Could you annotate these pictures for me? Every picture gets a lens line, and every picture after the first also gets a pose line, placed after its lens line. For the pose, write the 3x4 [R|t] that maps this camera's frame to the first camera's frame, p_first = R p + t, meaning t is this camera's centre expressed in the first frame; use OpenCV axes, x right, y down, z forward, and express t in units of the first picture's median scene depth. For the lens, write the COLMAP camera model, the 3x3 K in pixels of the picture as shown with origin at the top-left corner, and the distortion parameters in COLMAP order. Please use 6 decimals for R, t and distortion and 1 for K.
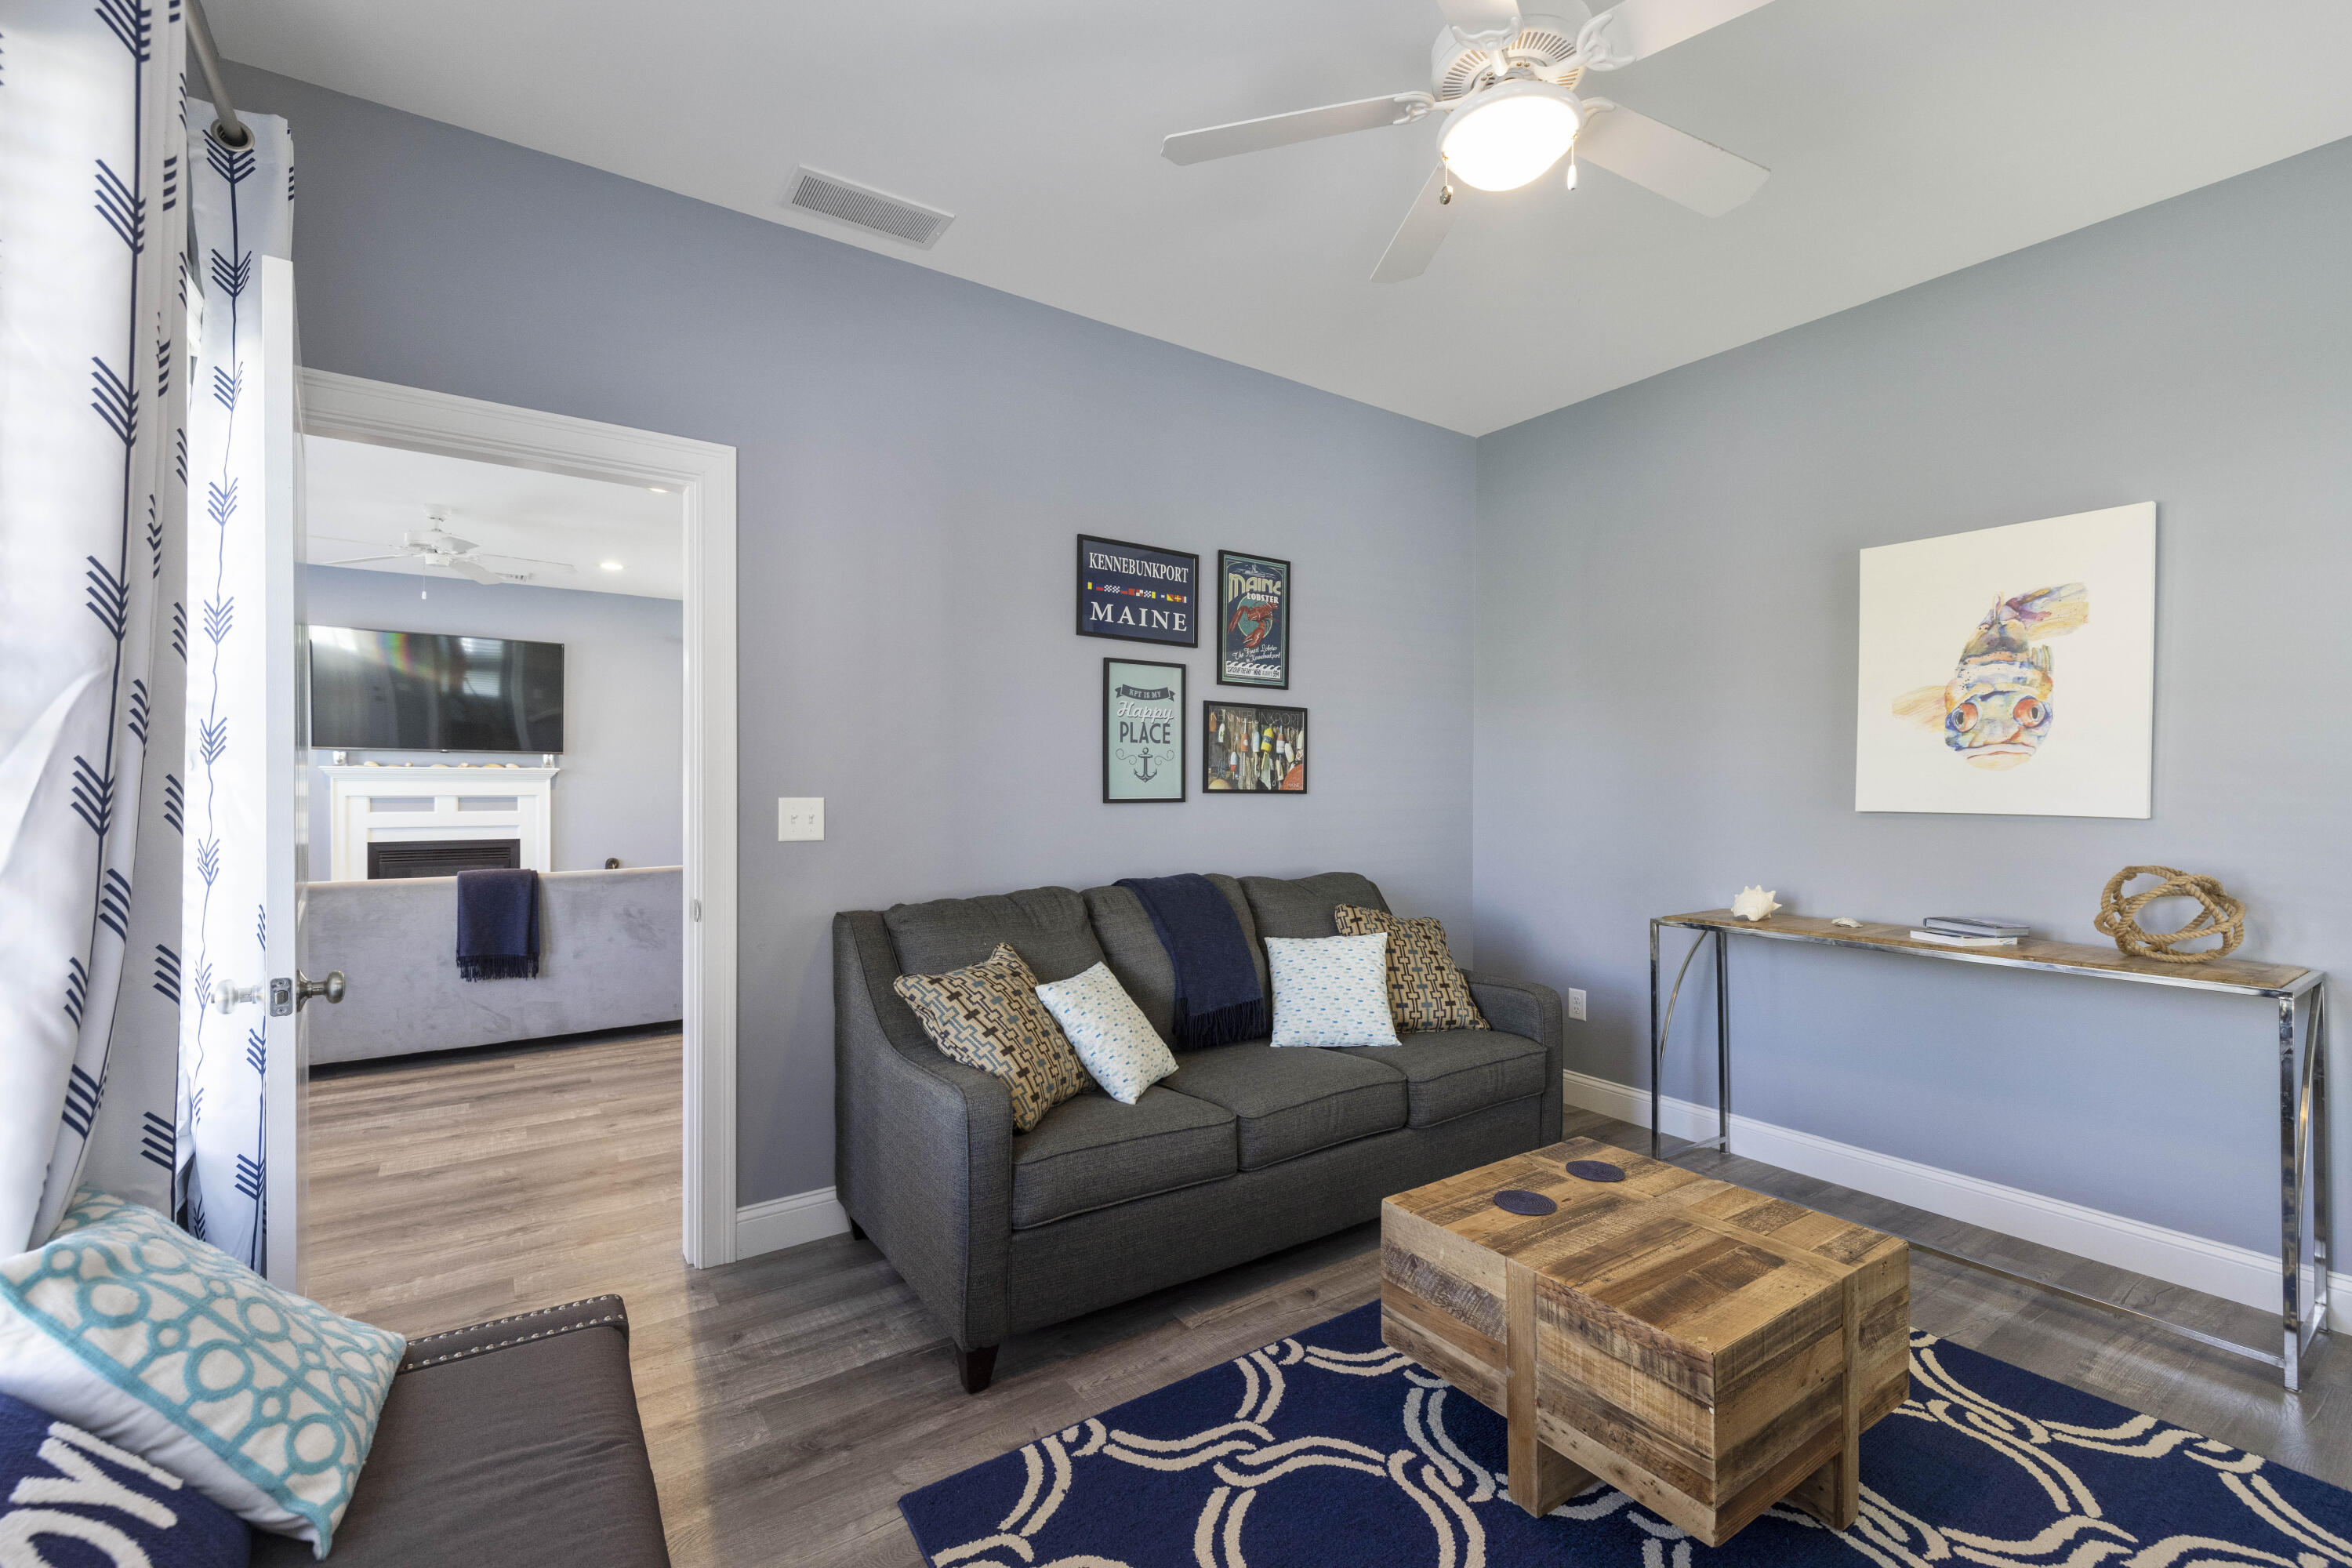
lens RADIAL K [[994.6, 0, 1169.7], [0, 994.6, 781.7], [0, 0, 1]] dist [0.000849, 0.000167]
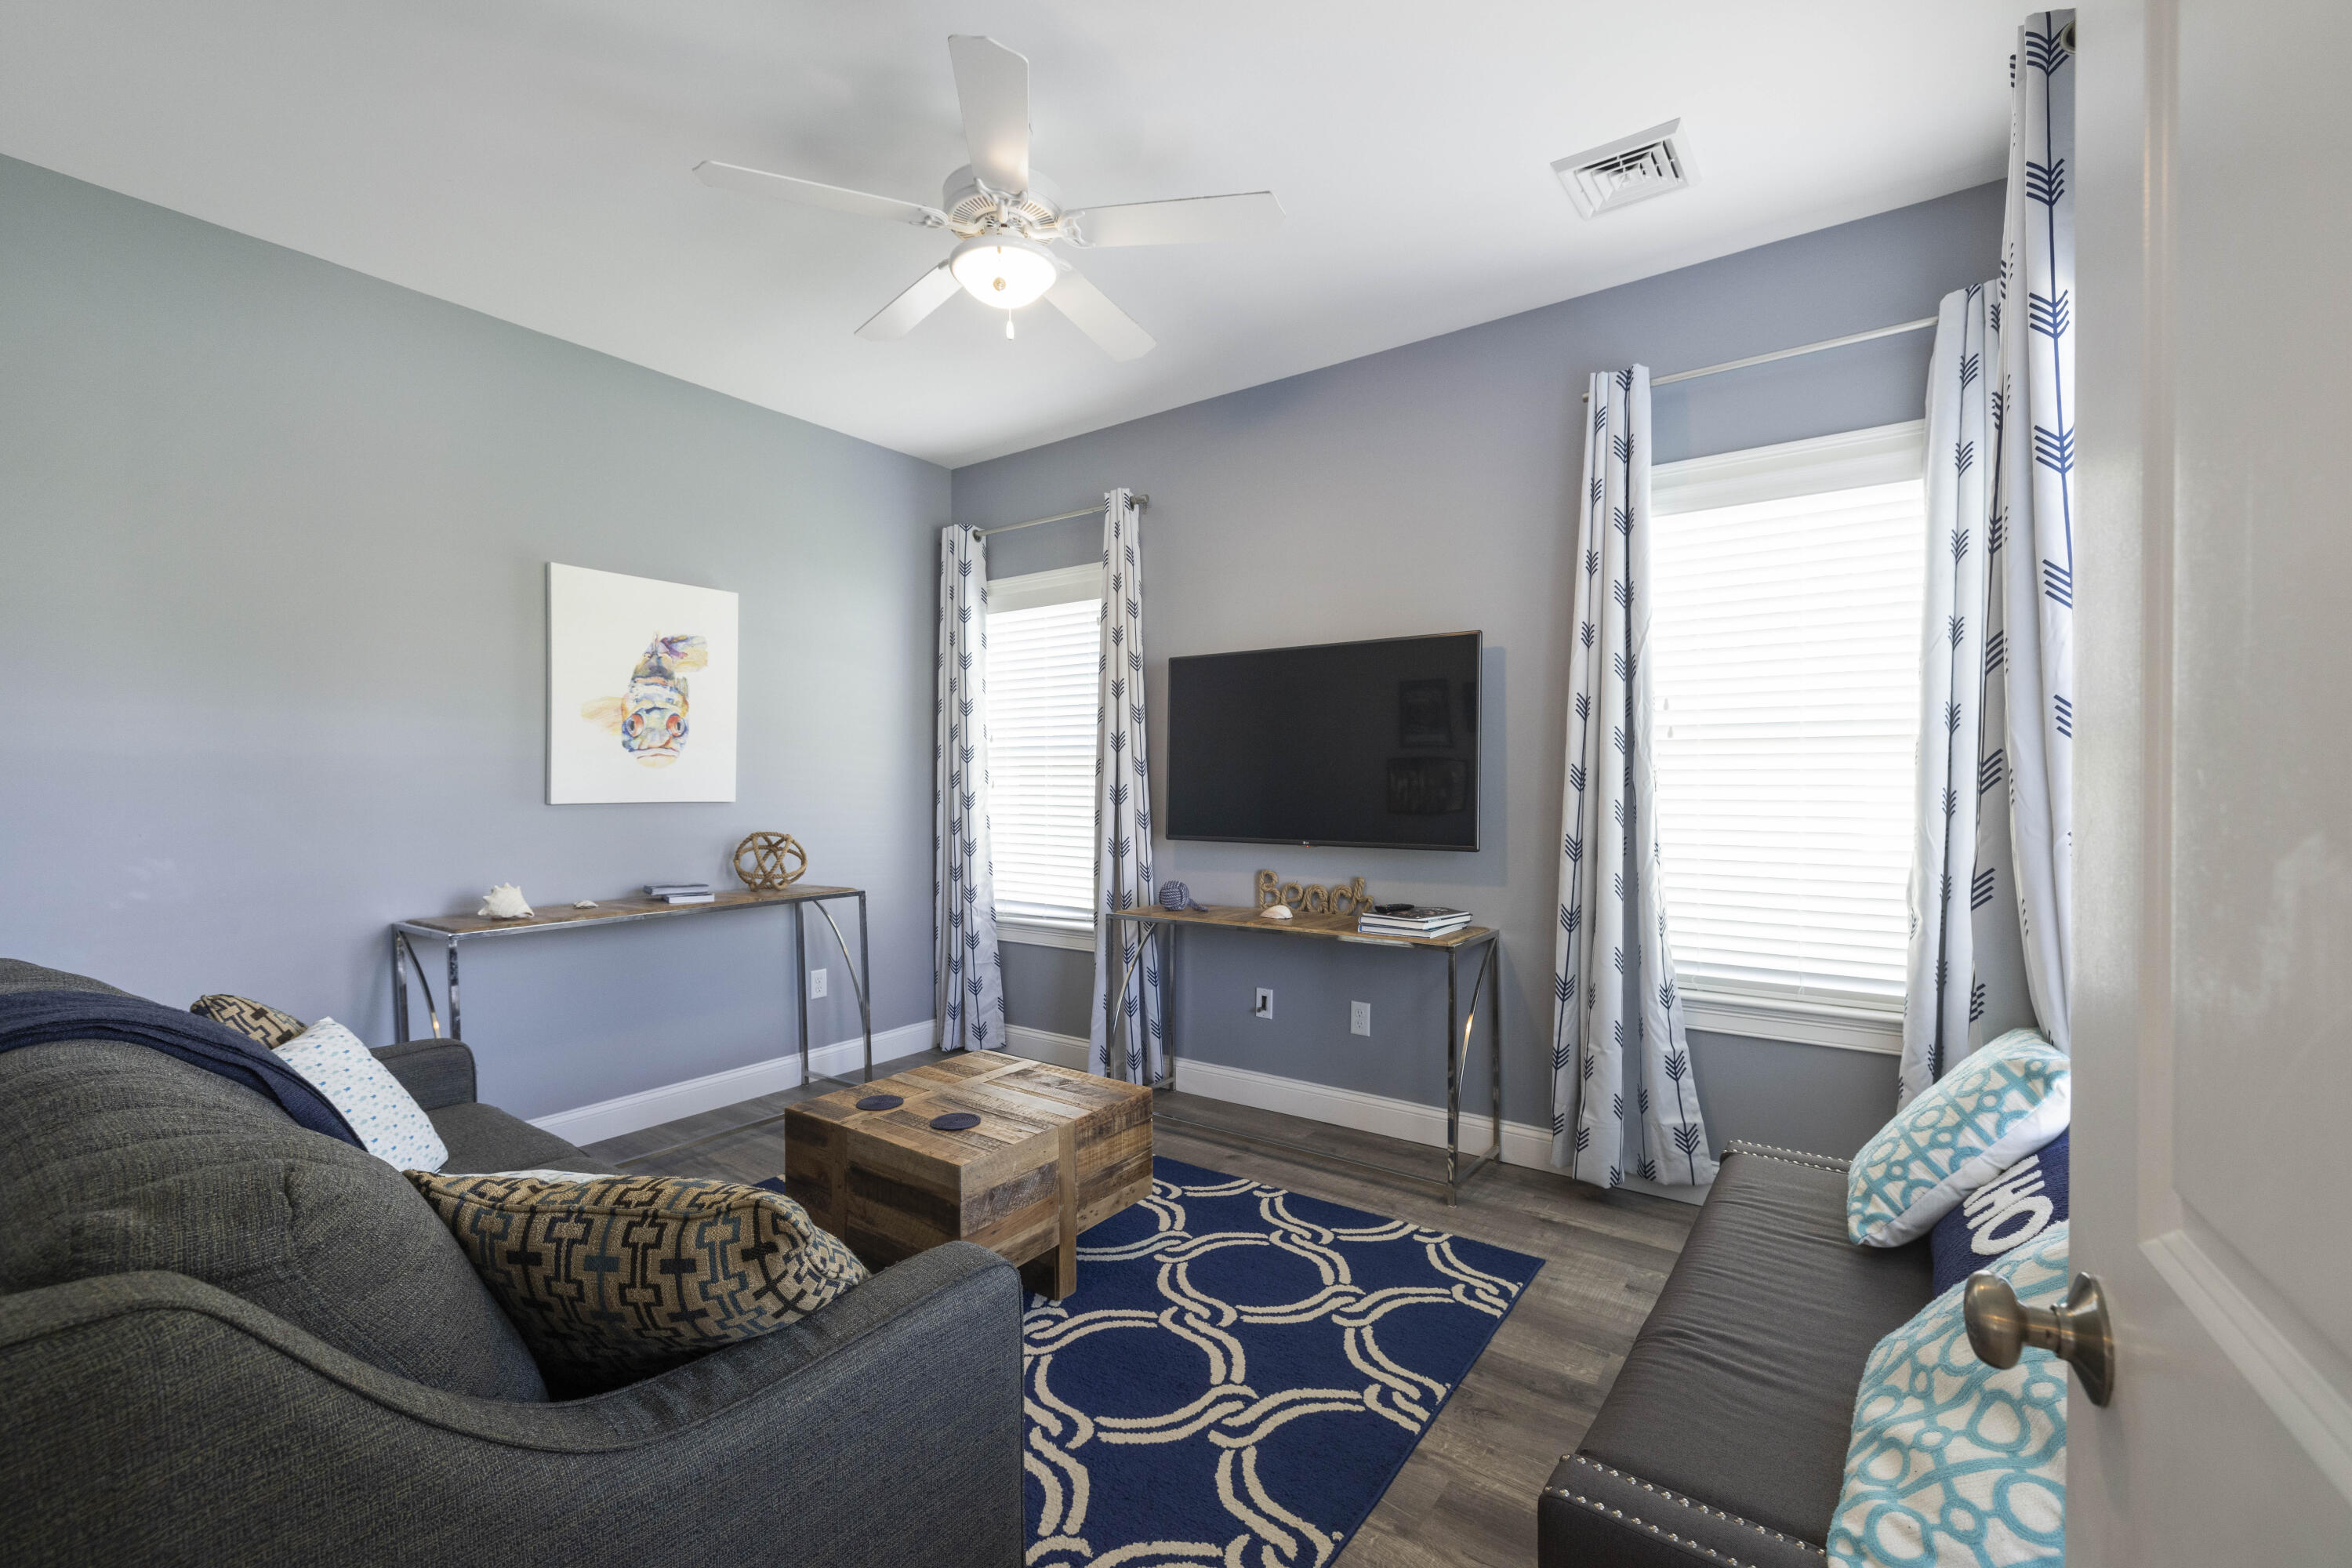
lens RADIAL K [[994.6, 0, 1168.2], [0, 994.6, 783.3], [0, 0, 1]] dist [0.000849, 0.000167]
pose [[-0.316926, -0.004054, 0.948441, -0.615998], [0.000142, 0.999991, 0.004322, 0.002422], [-0.948450, 0.001504, -0.316923, 0.796950]]
